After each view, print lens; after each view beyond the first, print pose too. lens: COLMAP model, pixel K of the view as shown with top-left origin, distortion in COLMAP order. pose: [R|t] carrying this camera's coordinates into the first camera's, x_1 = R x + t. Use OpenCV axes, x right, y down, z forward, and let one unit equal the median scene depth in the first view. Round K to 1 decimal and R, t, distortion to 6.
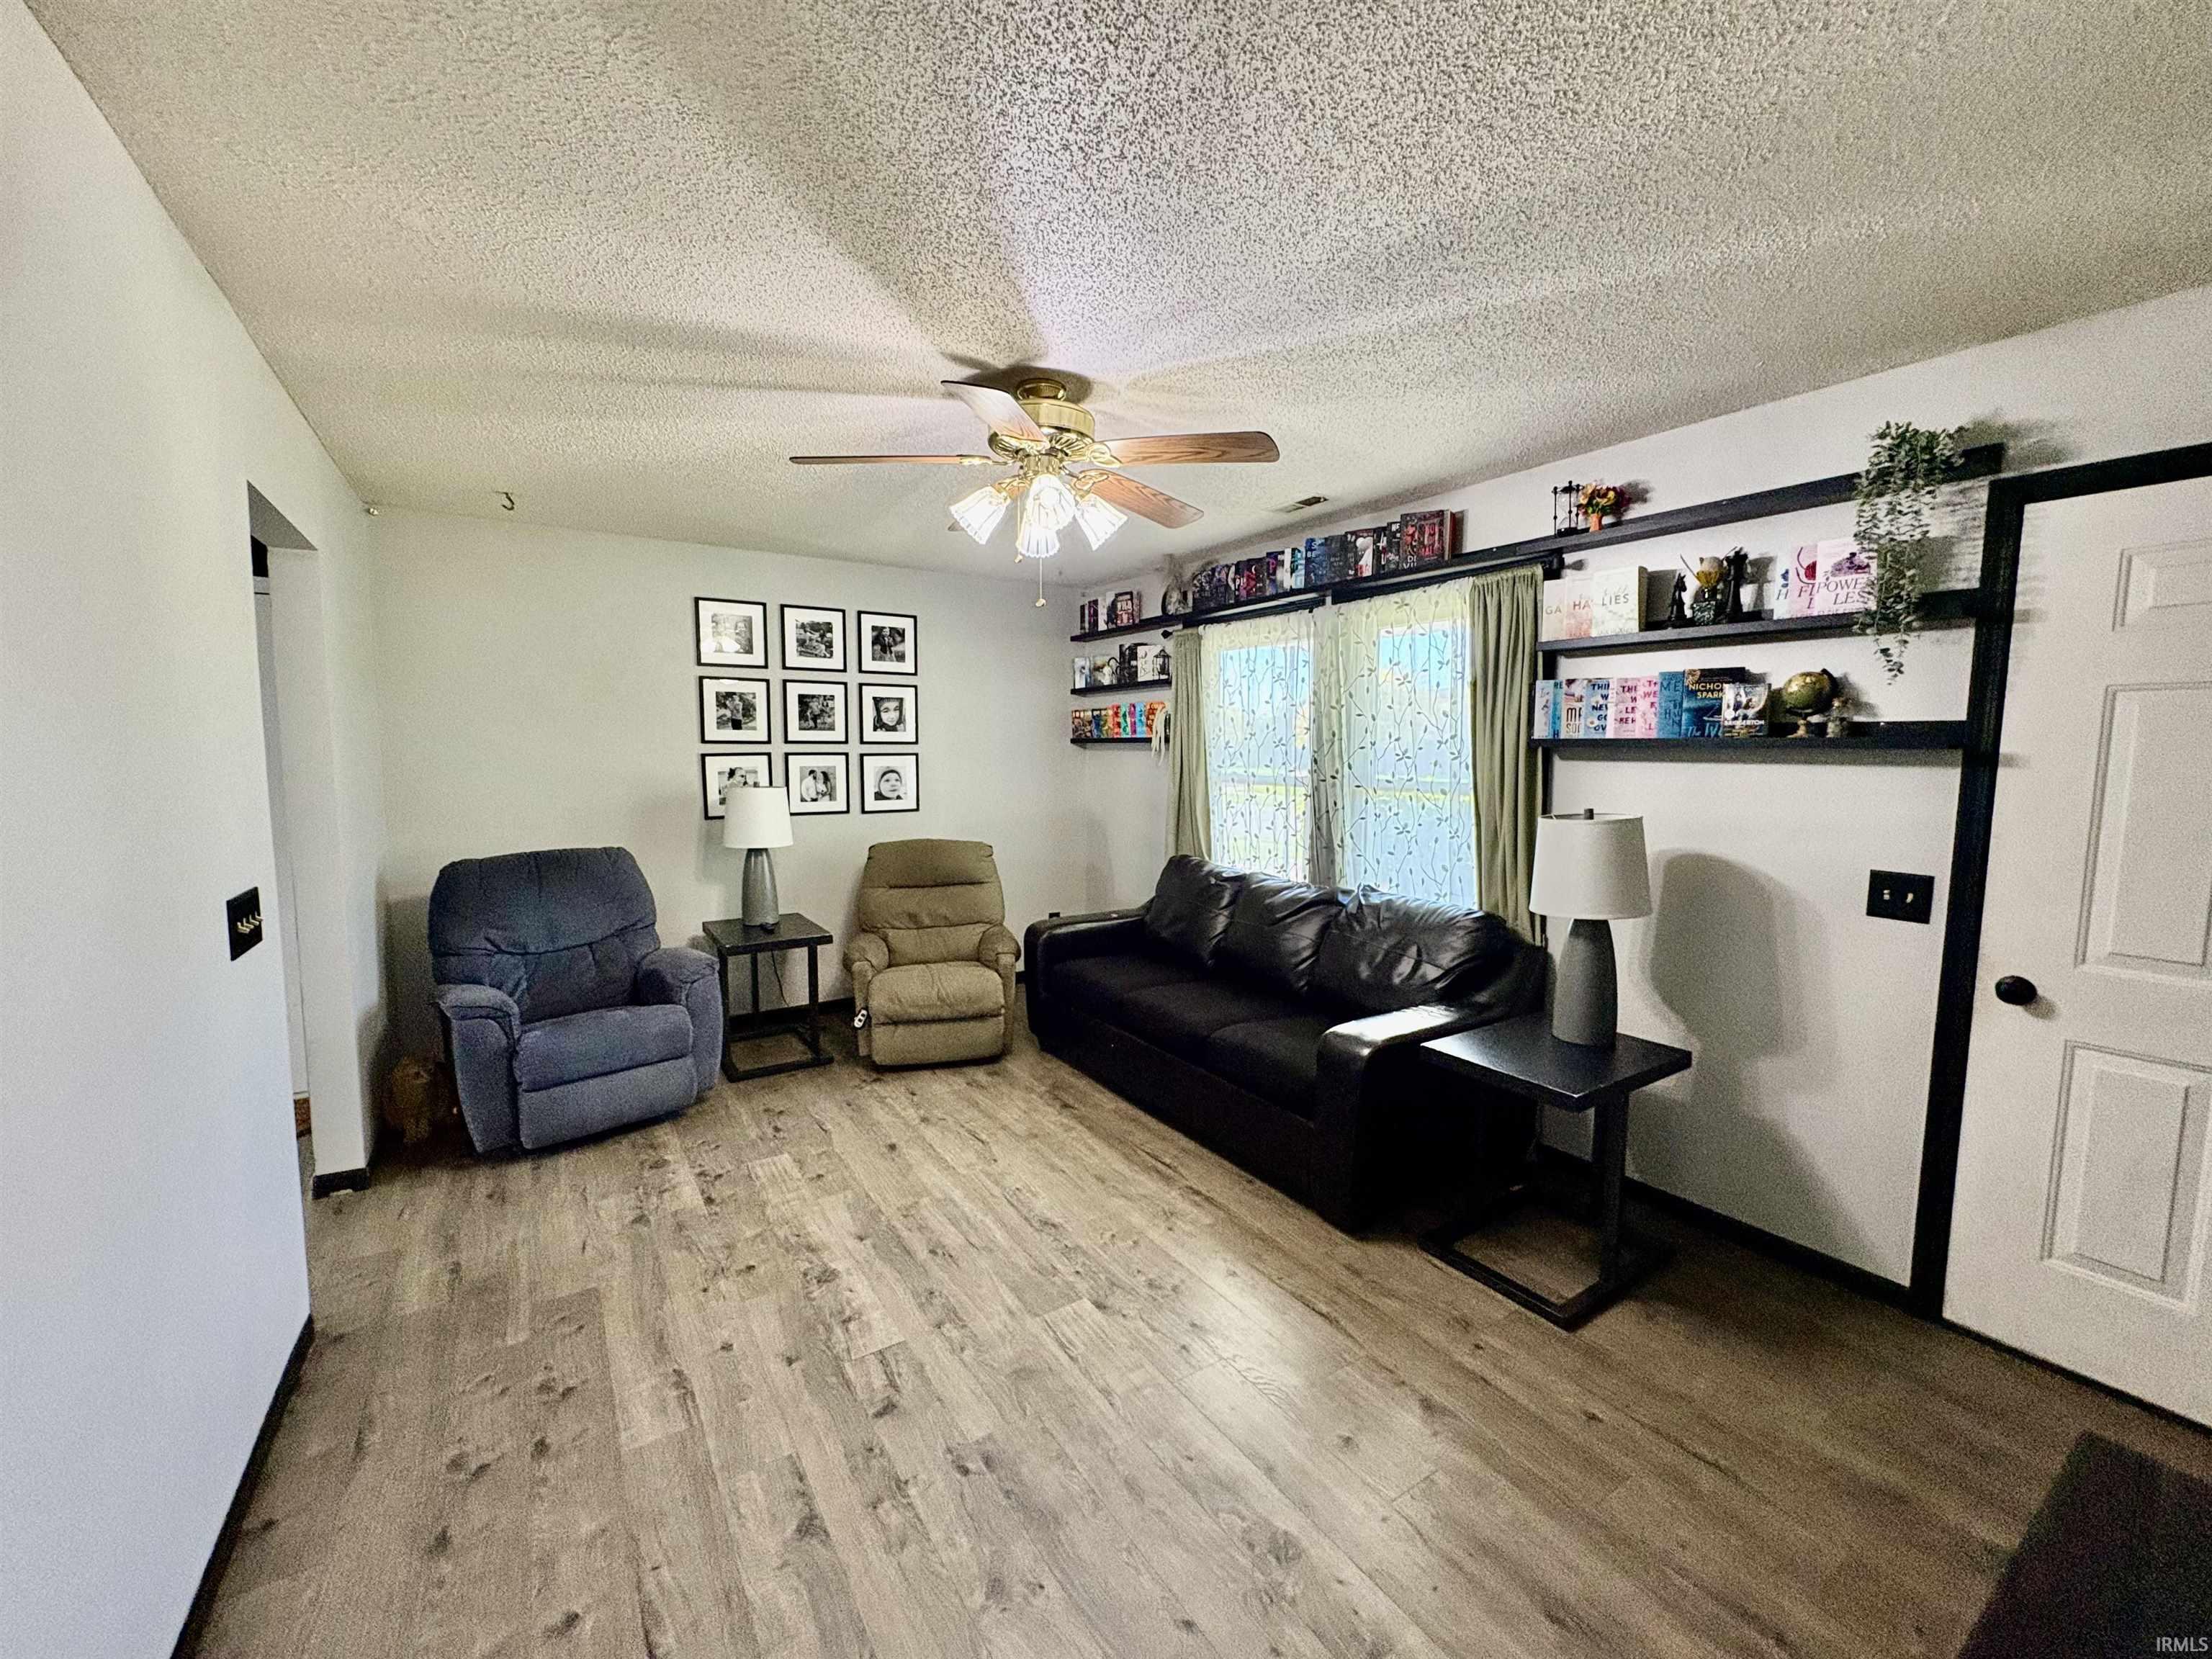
lens RADIAL K [[885.6, 0, 1106.0], [0, 885.6, 829.5], [0, 0, 1]] dist [0.000257, -0.000019]
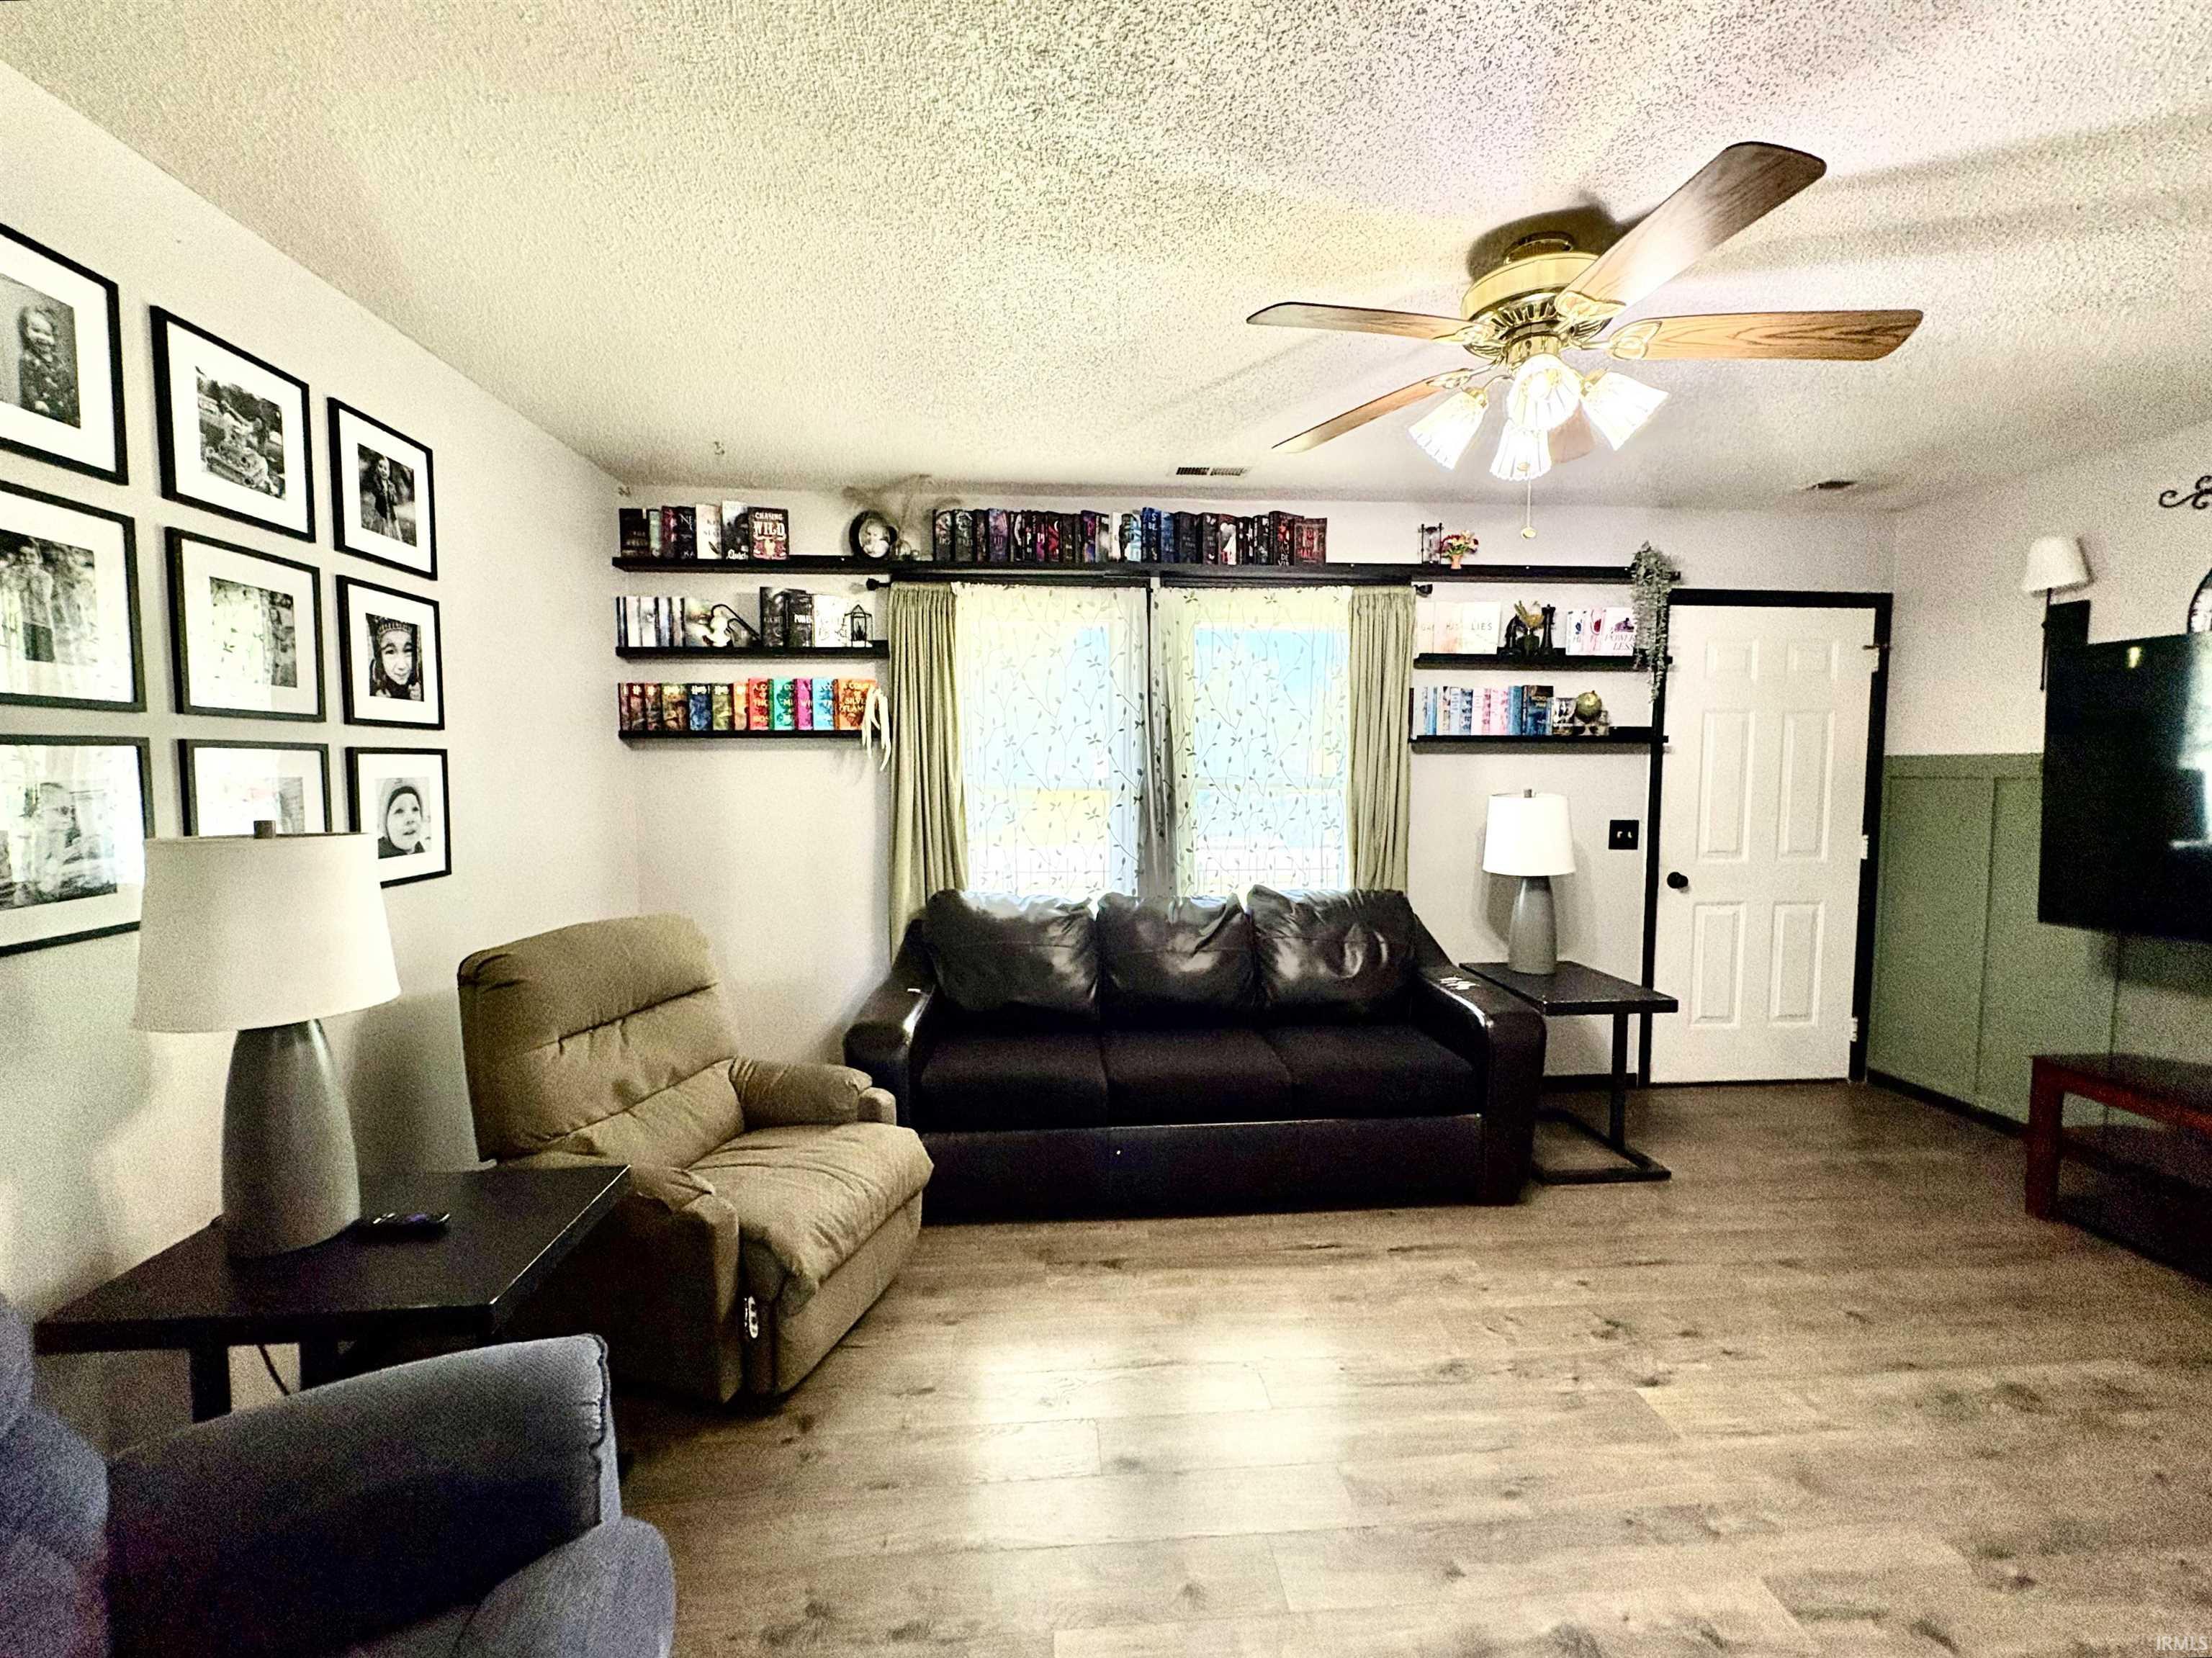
lens RADIAL K [[909.5, 0, 1106.0], [0, 909.5, 829.0], [0, 0, 1]] dist [0.000167, 0.000213]
pose [[0.477259, -0.064520, 0.876391, -0.612652], [0.086375, 0.995916, 0.026282, -0.036512], [-0.874507, 0.063154, 0.480883, 0.624038]]
